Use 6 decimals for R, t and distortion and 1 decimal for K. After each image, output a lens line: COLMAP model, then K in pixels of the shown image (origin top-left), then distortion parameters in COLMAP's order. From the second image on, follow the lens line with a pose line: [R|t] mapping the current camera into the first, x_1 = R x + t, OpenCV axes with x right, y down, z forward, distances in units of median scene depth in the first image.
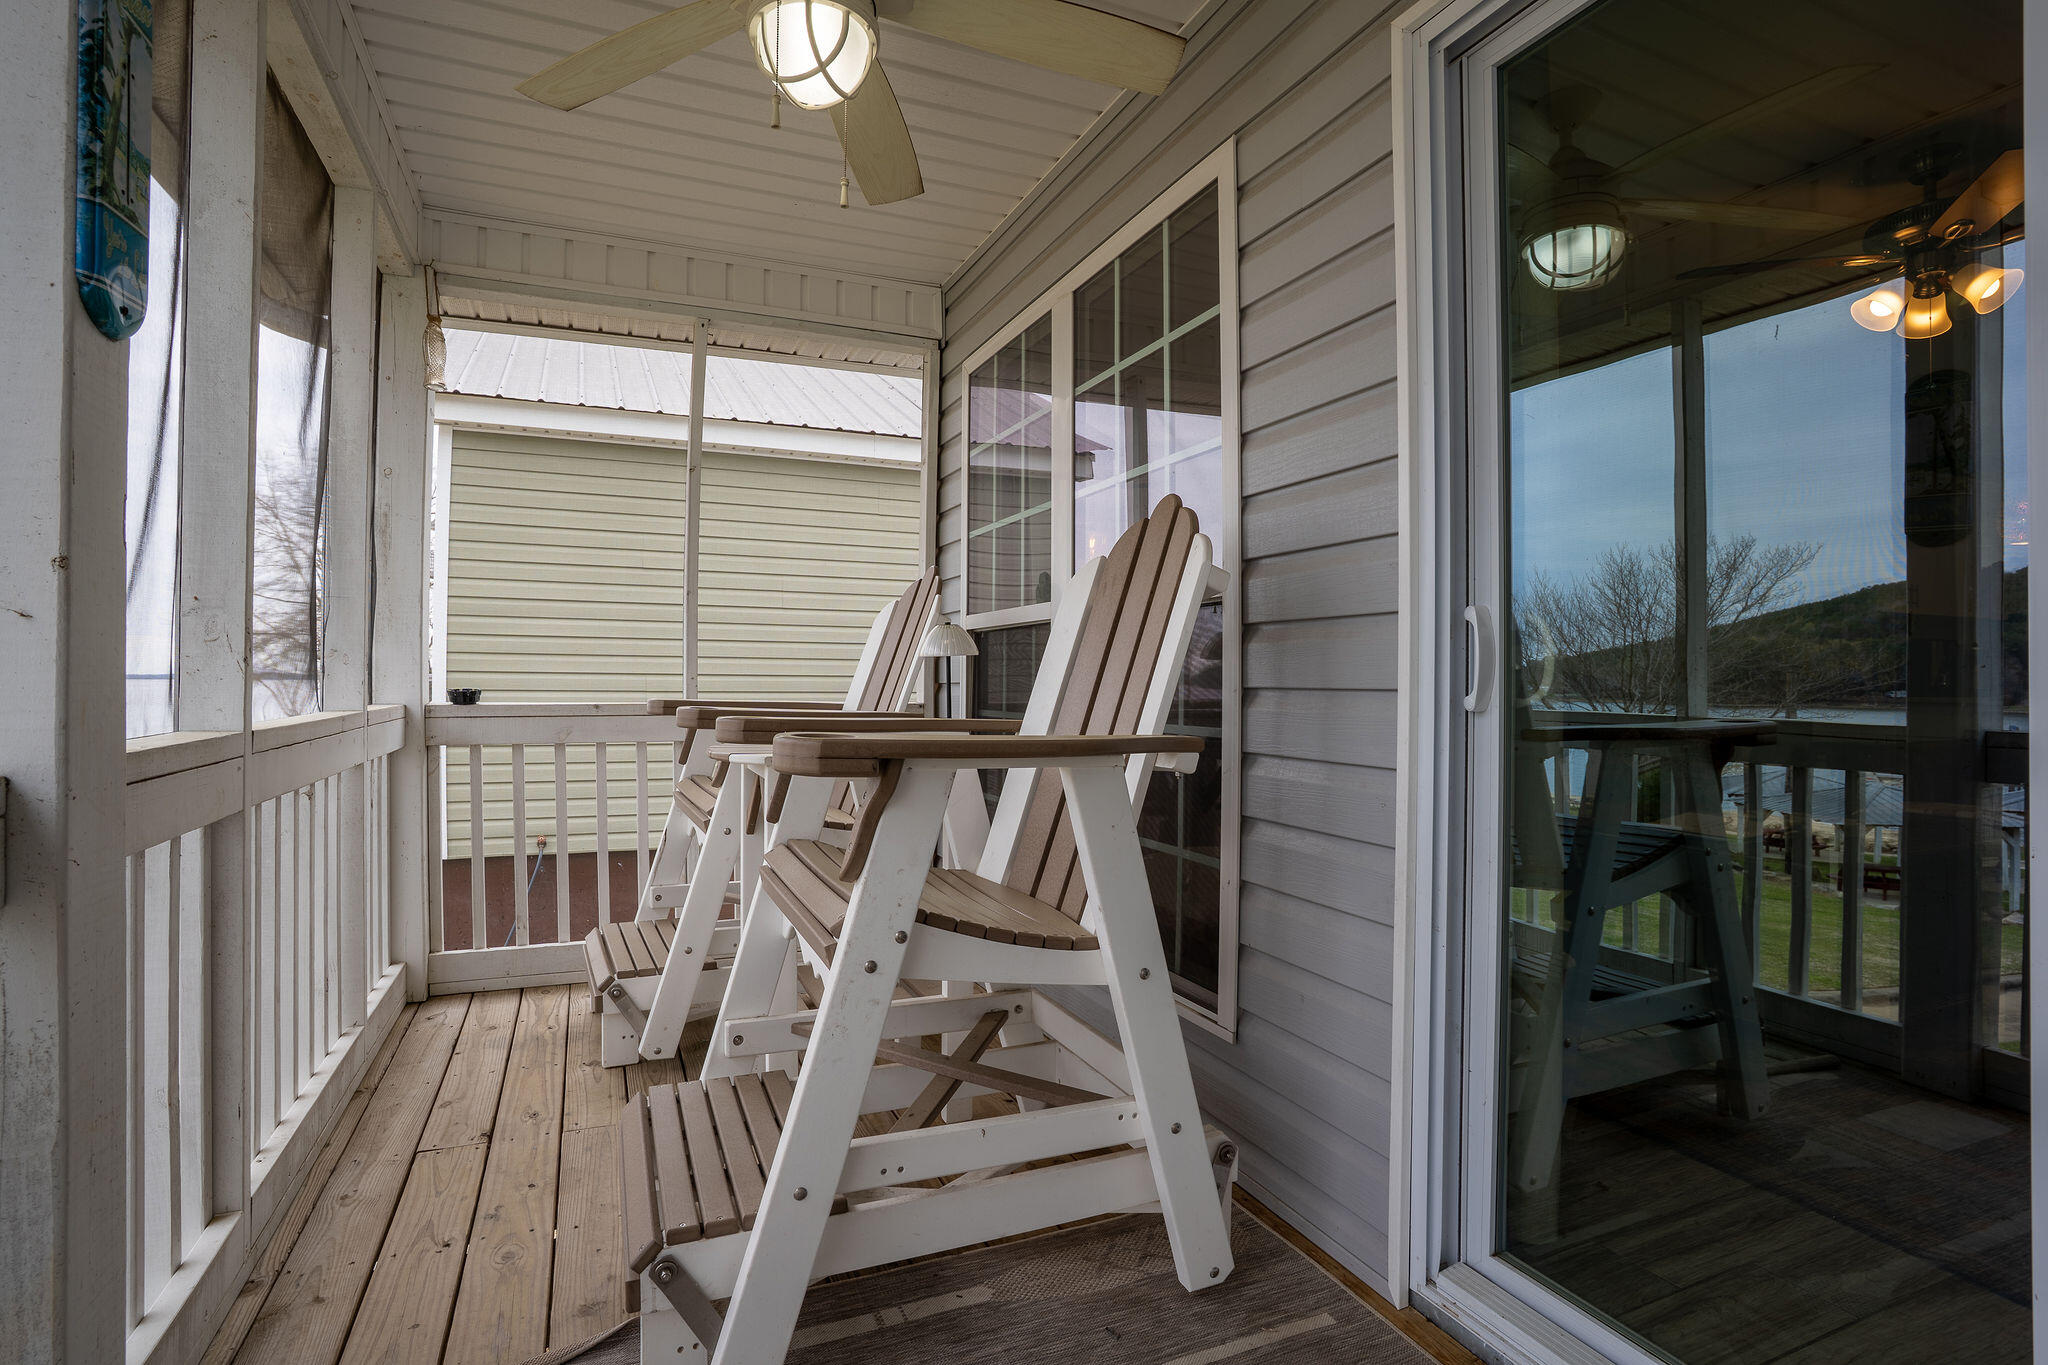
lens RADIAL K [[1005.3, 0, 1017.7], [0, 1005.3, 673.6], [0, 0, 1]] dist [-0.083937, 0.038150]
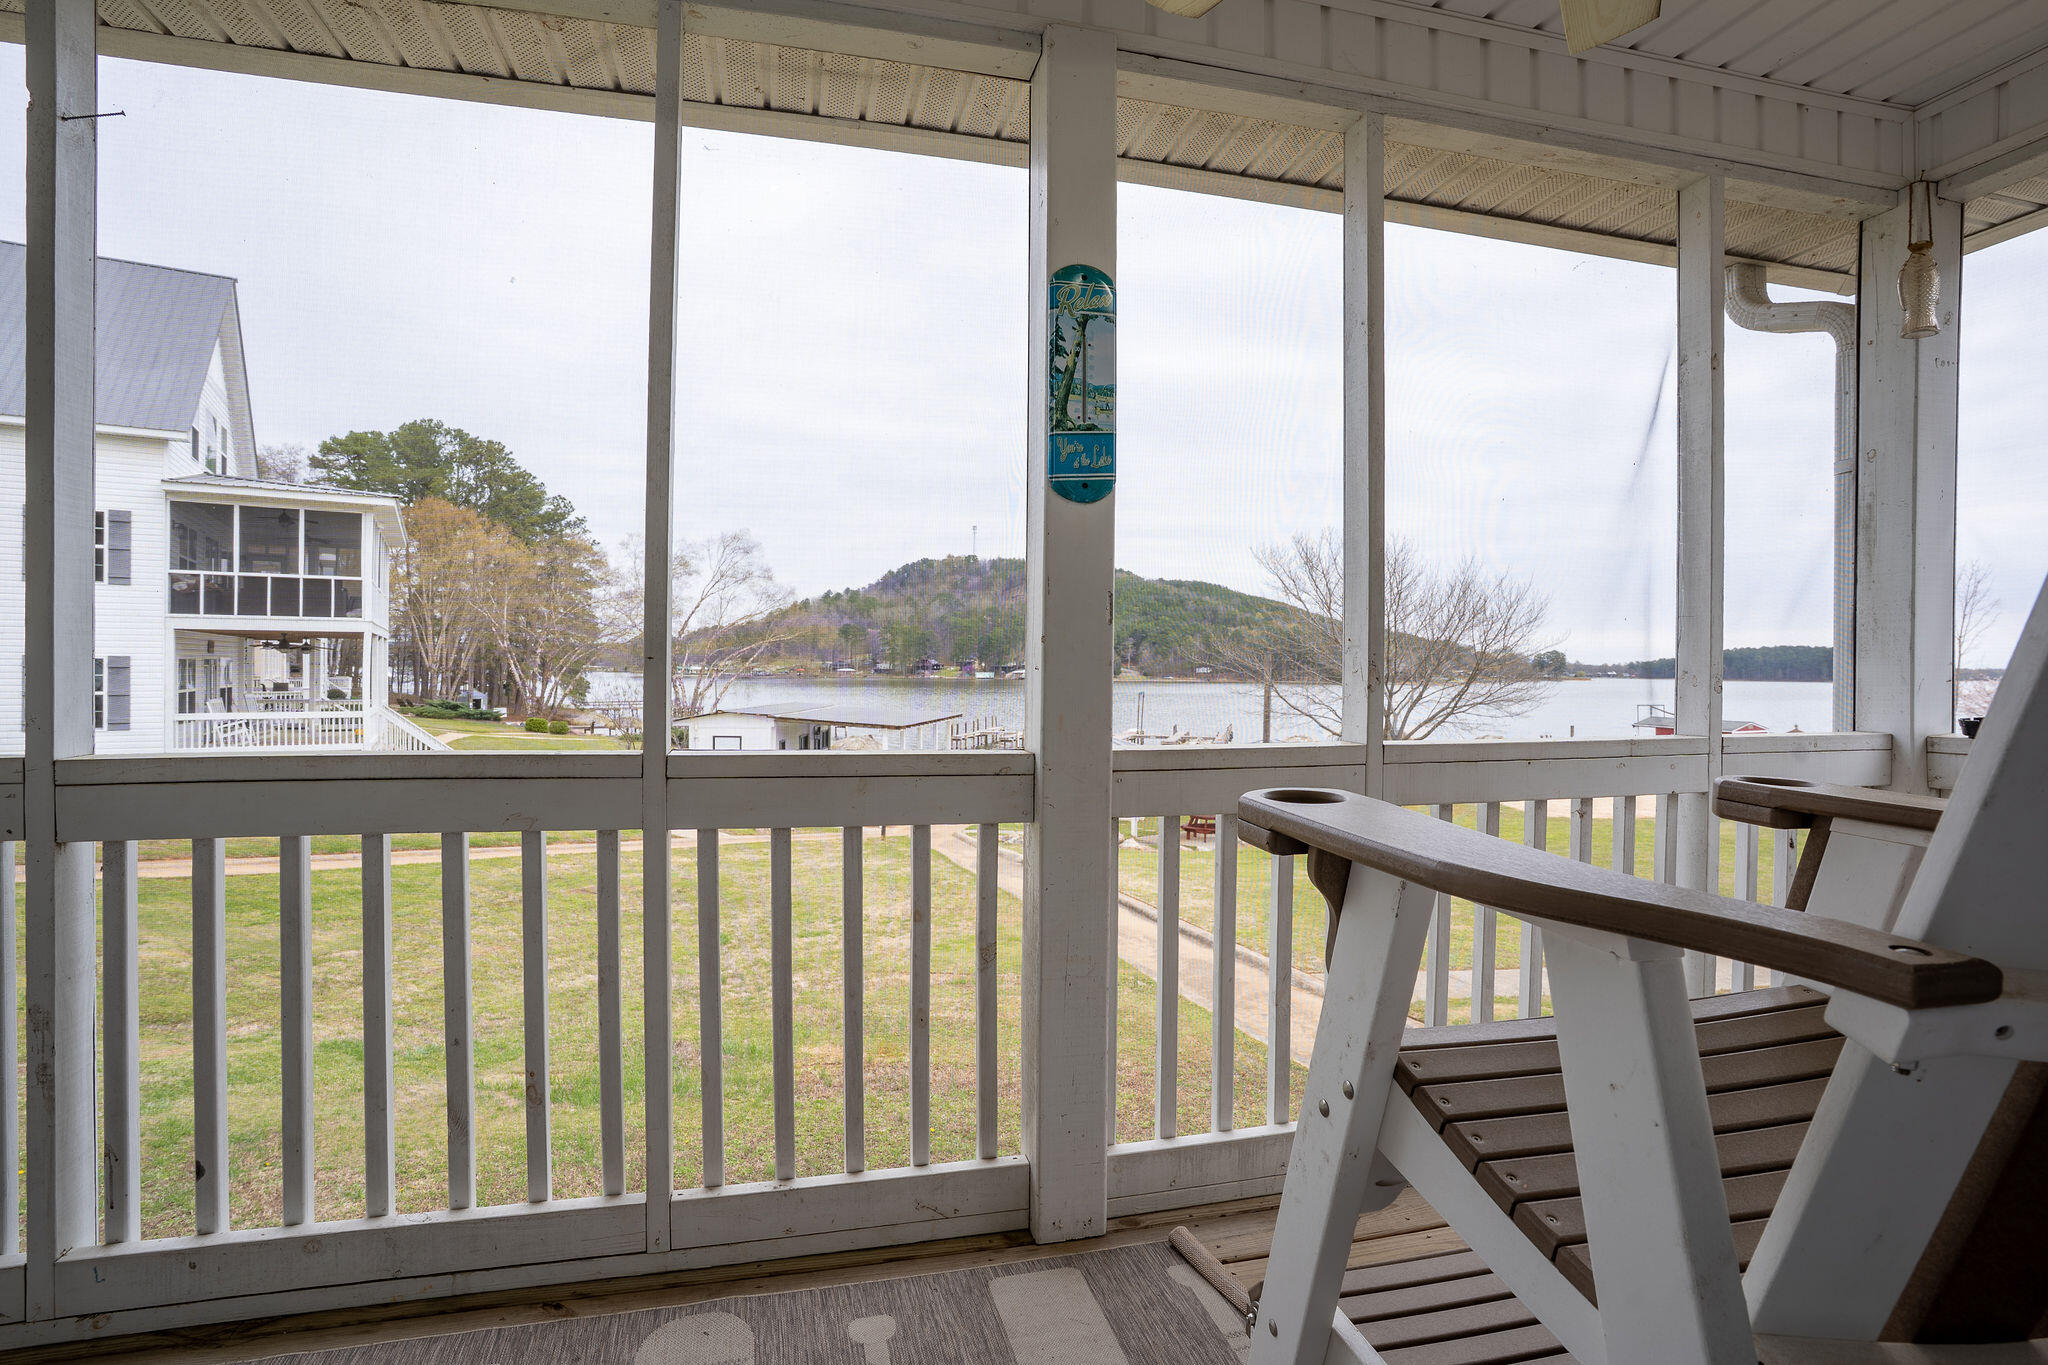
lens RADIAL K [[1005.3, 0, 1017.7], [0, 1005.3, 673.6], [0, 0, 1]] dist [-0.083937, 0.038150]
pose [[-0.154544, -0.005682, -0.987970, 0.282914], [-0.000329, 0.999984, -0.005700, -0.013868], [0.987986, -0.000556, -0.154543, 0.401153]]
